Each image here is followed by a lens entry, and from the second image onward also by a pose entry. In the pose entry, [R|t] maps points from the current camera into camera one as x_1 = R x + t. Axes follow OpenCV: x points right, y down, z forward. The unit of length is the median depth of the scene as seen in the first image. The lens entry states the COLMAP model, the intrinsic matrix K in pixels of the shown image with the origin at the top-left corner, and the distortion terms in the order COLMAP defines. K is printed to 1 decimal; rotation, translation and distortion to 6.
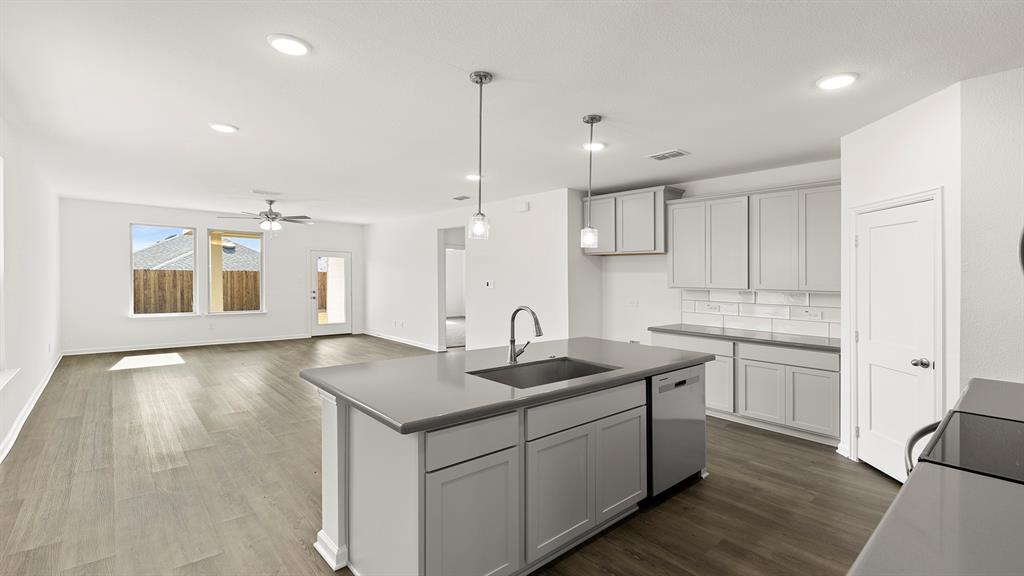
lens RADIAL K [[446.5, 0, 523.9], [0, 446.5, 302.9], [0, 0, 1]] dist [0.000314, -0.000096]
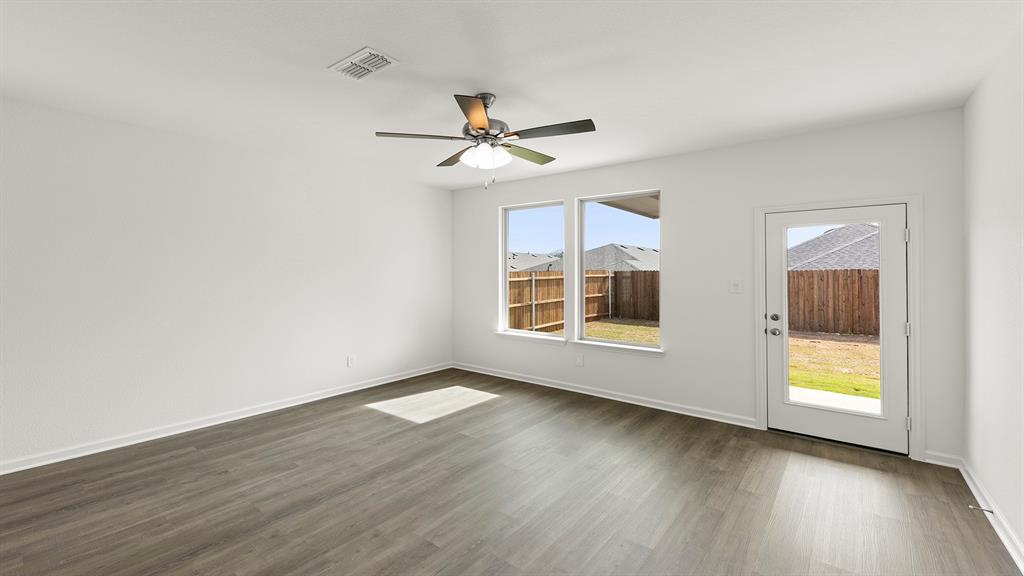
lens RADIAL K [[433.2, 0, 485.1], [0, 433.2, 265.4], [0, 0, 1]] dist [0.002084, 0.000204]
pose [[0.126670, -0.033160, -0.991390, -0.112174], [-0.054807, 0.997680, -0.040373, -0.038089], [0.990430, 0.059449, 0.124559, 0.651072]]
